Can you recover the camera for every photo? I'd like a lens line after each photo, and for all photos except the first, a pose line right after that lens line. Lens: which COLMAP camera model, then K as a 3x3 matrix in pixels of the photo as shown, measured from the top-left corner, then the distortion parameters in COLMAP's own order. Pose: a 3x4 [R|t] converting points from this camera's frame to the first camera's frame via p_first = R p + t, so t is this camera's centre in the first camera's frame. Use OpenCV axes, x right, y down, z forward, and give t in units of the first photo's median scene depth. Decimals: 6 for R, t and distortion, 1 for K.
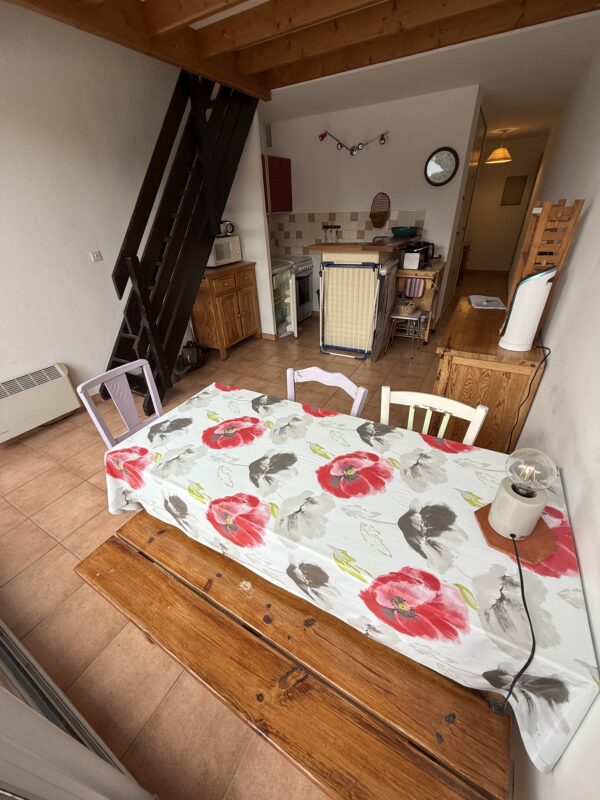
lens RADIAL K [[317.0, 0, 300.0], [0, 317.0, 400.0], [0, 0, 1]] dist [0.000123, 0.000001]
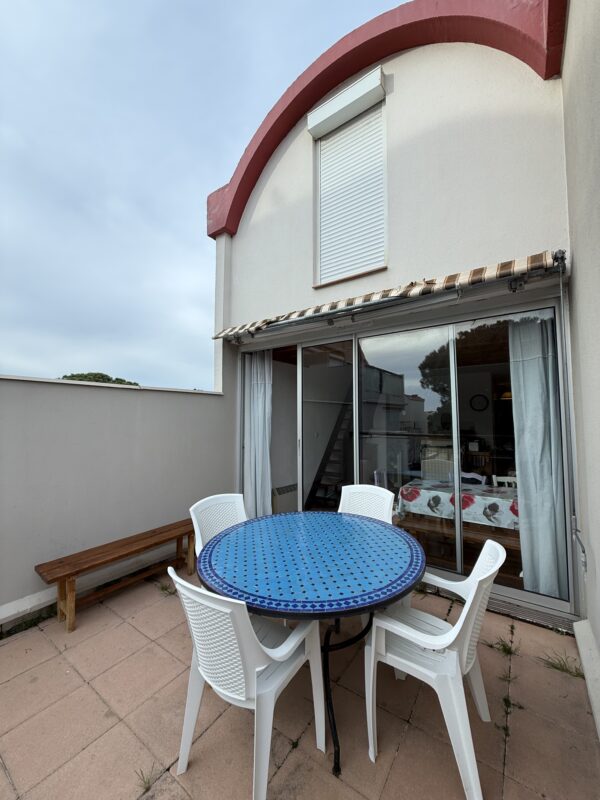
lens RADIAL K [[317.0, 0, 300.0], [0, 317.0, 400.0], [0, 0, 1]] dist [0.000123, 0.000001]
pose [[0.993194, 0.033285, -0.111616, -1.087058], [-0.090213, 0.825988, -0.556423, 1.070722], [0.073673, 0.562705, 0.823369, -1.717346]]
